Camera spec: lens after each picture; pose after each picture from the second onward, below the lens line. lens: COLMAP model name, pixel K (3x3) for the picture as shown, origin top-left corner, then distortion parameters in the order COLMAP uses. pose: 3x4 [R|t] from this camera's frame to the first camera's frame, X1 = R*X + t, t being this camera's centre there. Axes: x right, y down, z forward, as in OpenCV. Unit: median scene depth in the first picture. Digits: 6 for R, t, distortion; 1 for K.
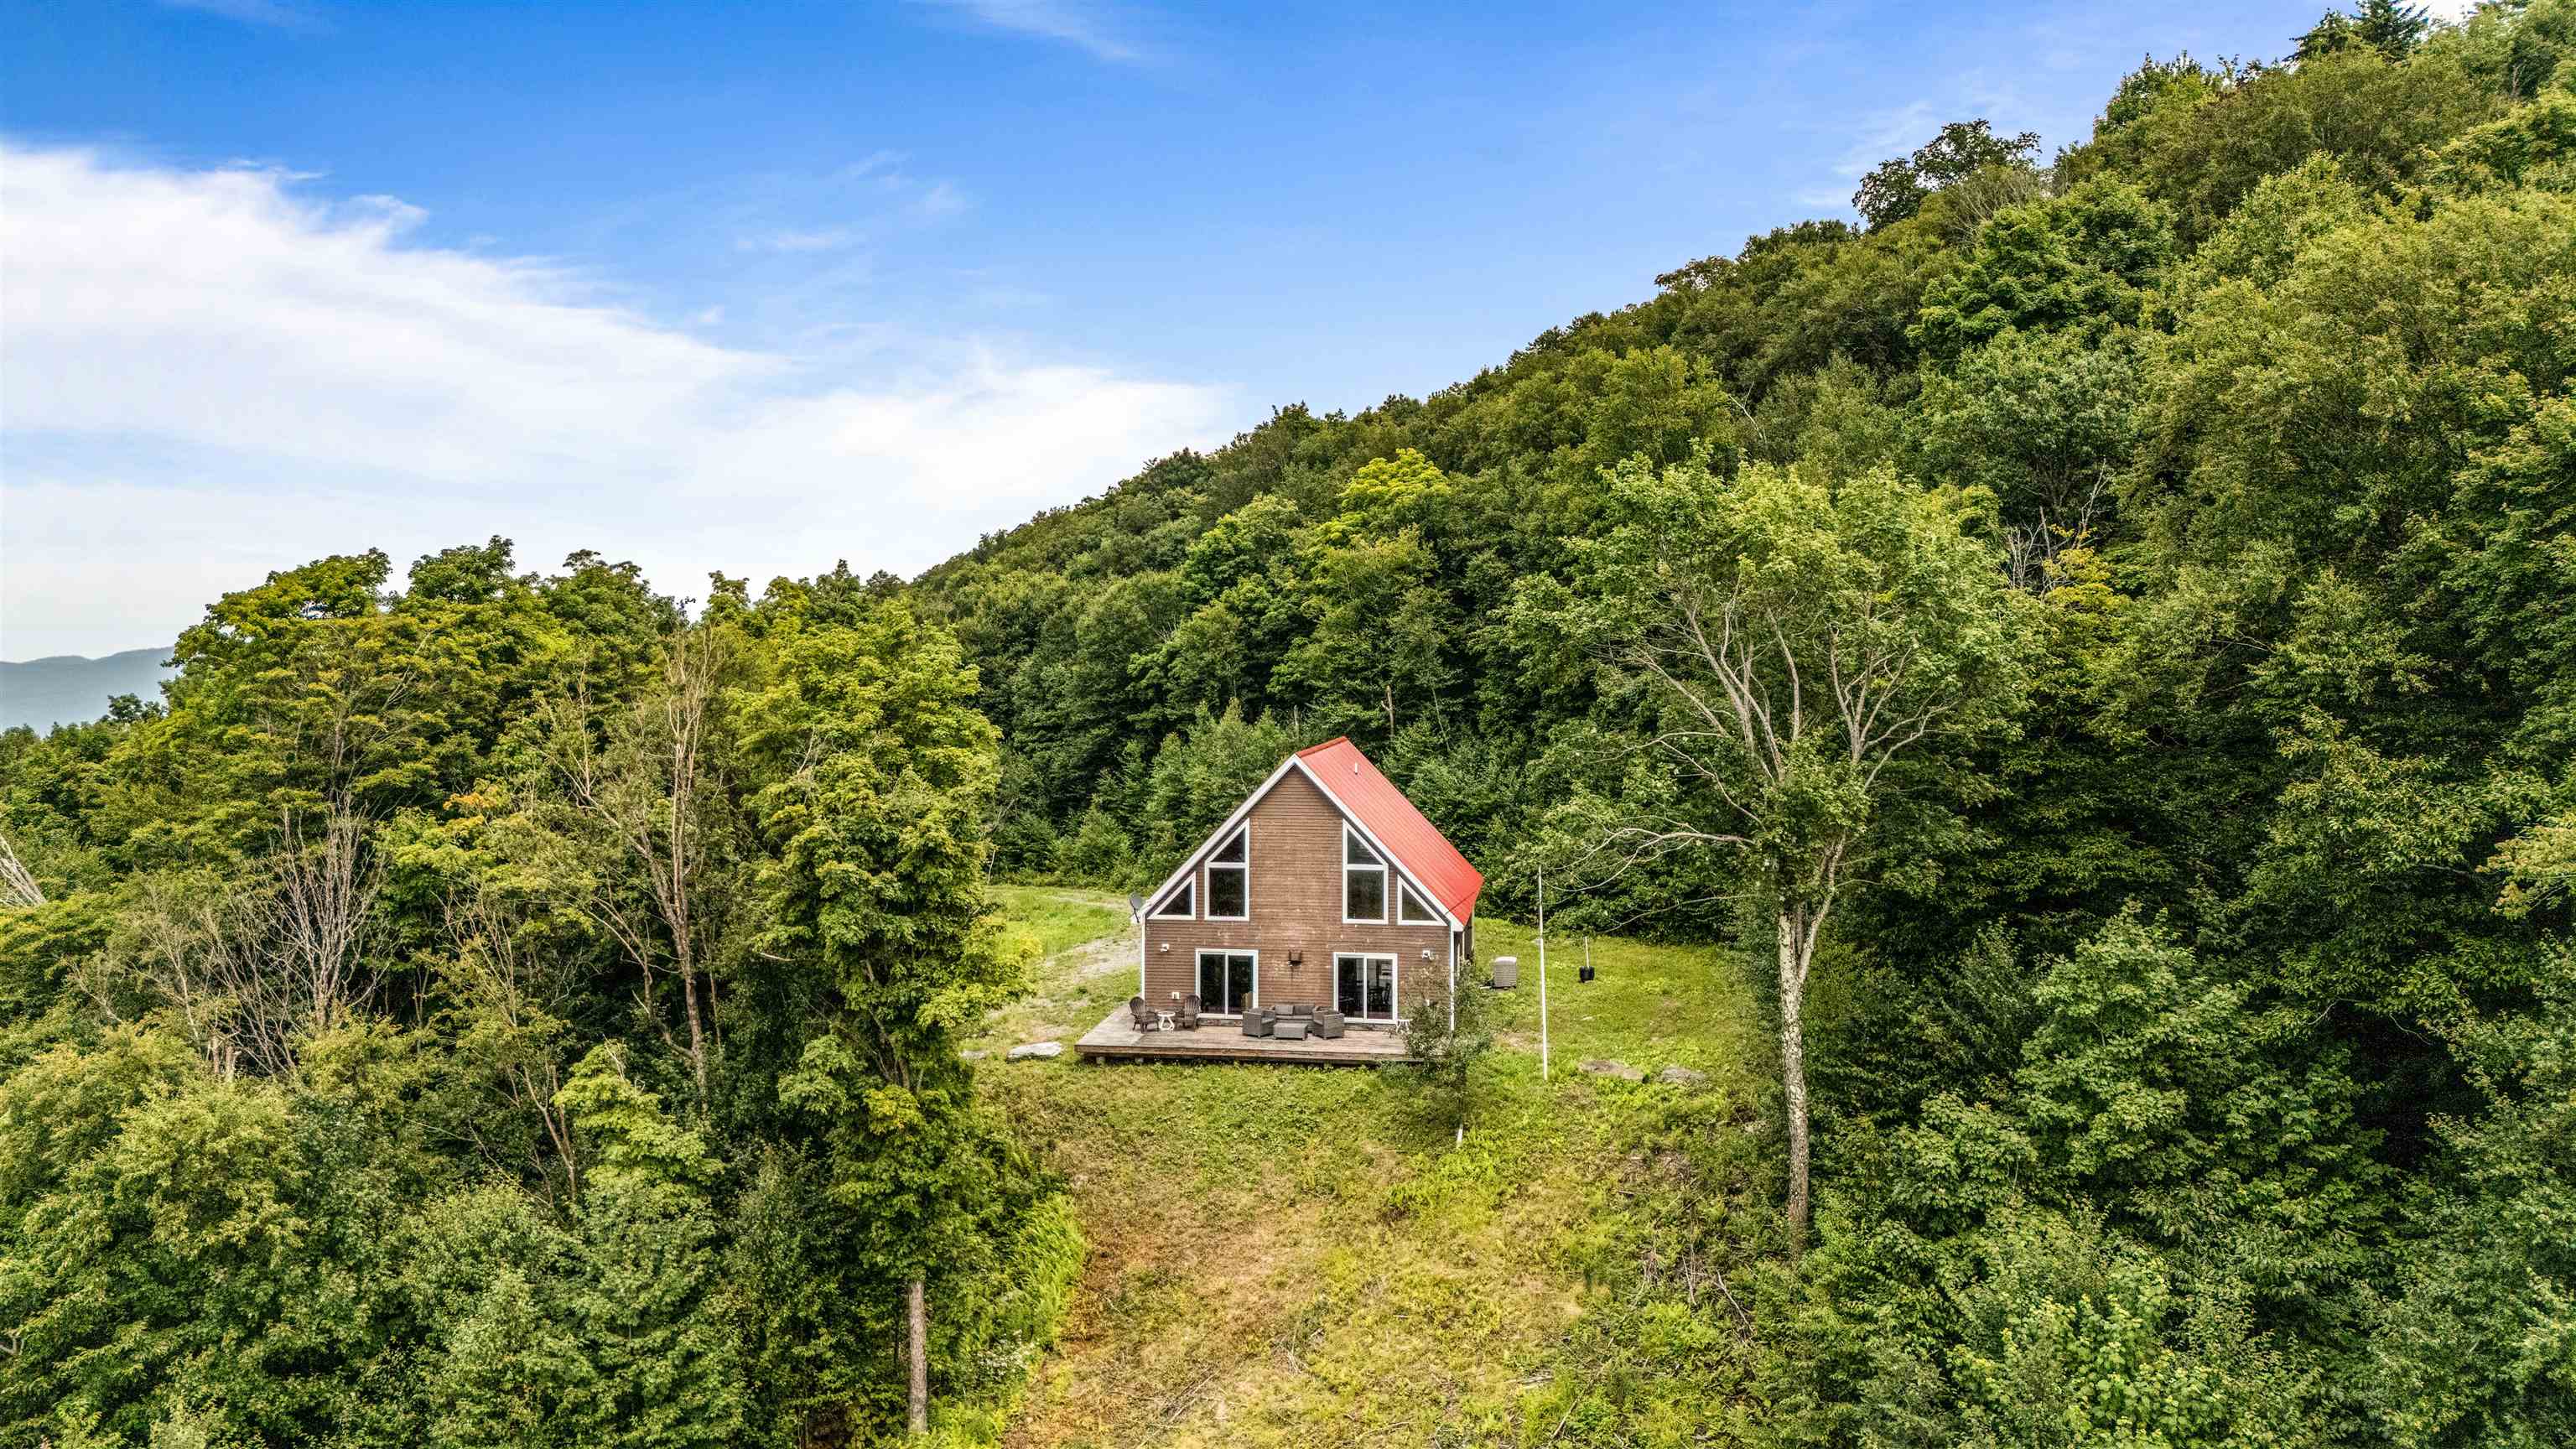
lens RADIAL K [[1910.6, 0, 1288.0], [0, 1910.6, 724.5], [0, 0, 1]] dist [0.035763, -0.008862]
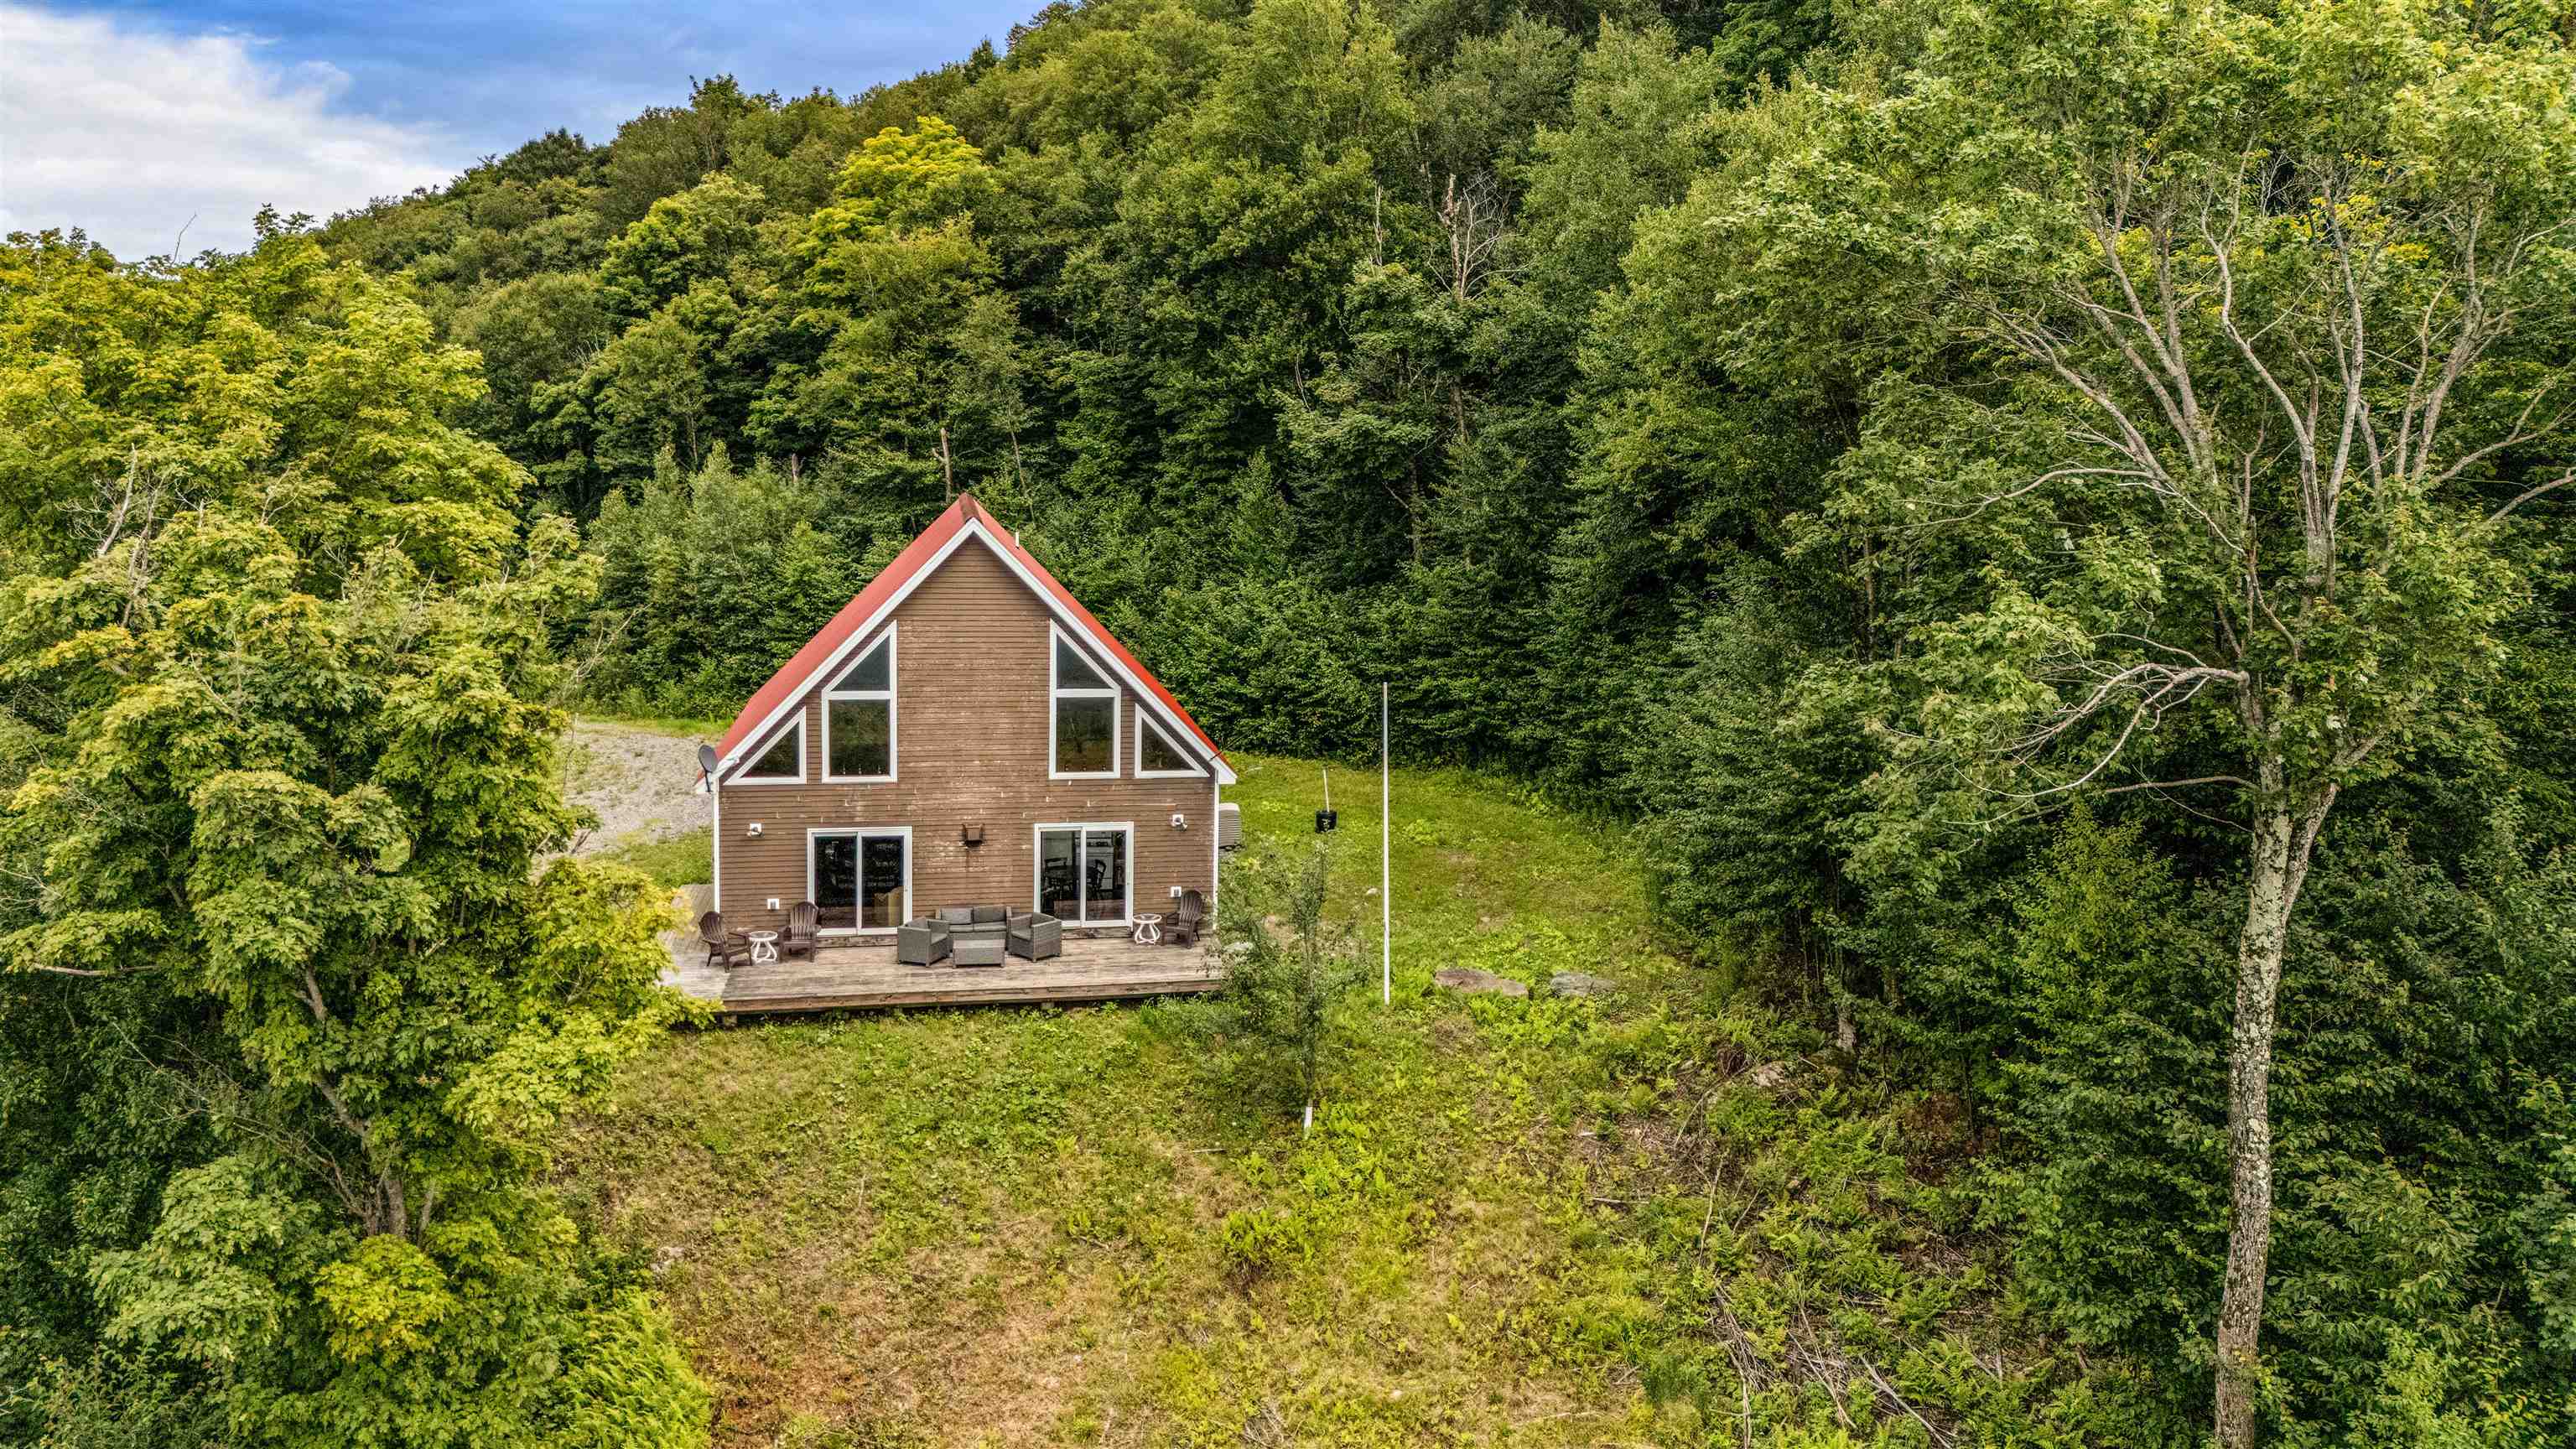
lens RADIAL K [[1980.9, 0, 1325.3], [0, 1980.9, 649.2], [0, 0, 1]] dist [0.081627, -0.094862]
pose [[0.943829, -0.021447, 0.329736, -0.103730], [-0.004938, 0.996865, 0.078972, 0.006332], [-0.330396, -0.076165, 0.940764, 0.338098]]
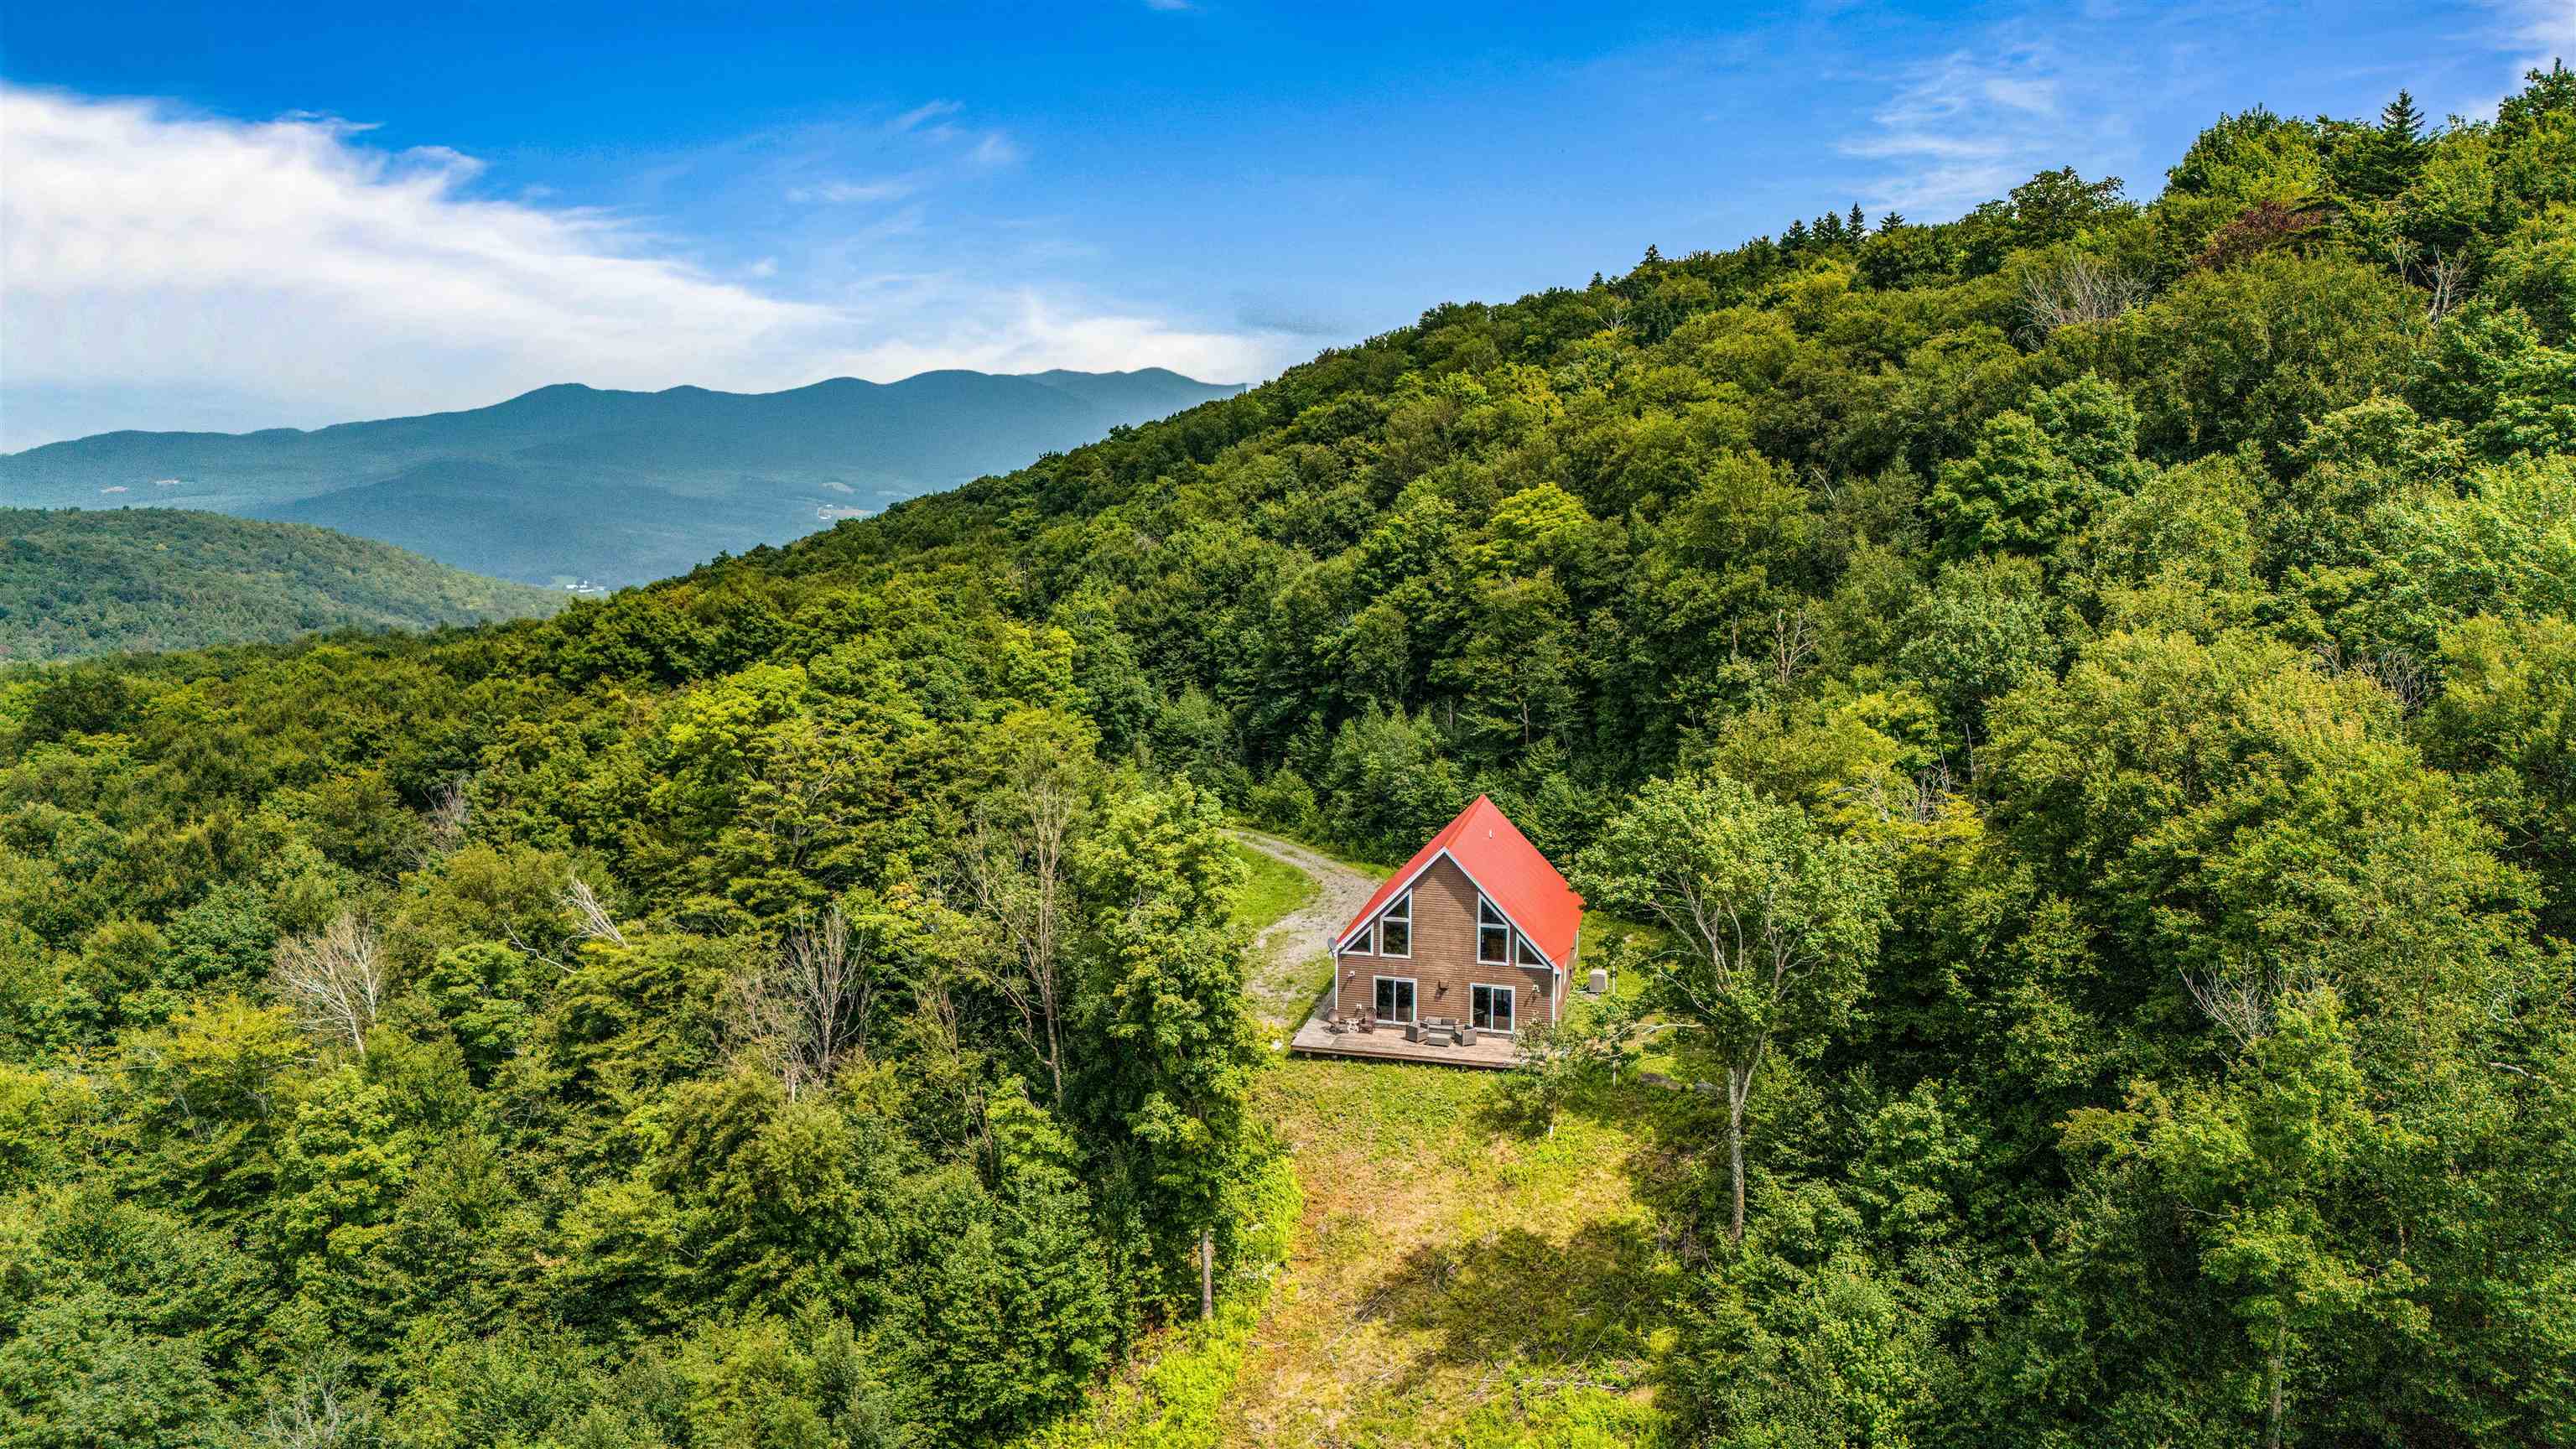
lens RADIAL K [[1889.3, 0, 1288.0], [0, 1889.3, 724.5], [0, 0, 1]] dist [0.073932, -0.079623]
pose [[0.996363, 0.017184, -0.083457, 0.002958], [-0.007824, 0.993766, 0.111211, -0.230558], [0.084847, -0.110153, 0.990286, -0.396795]]
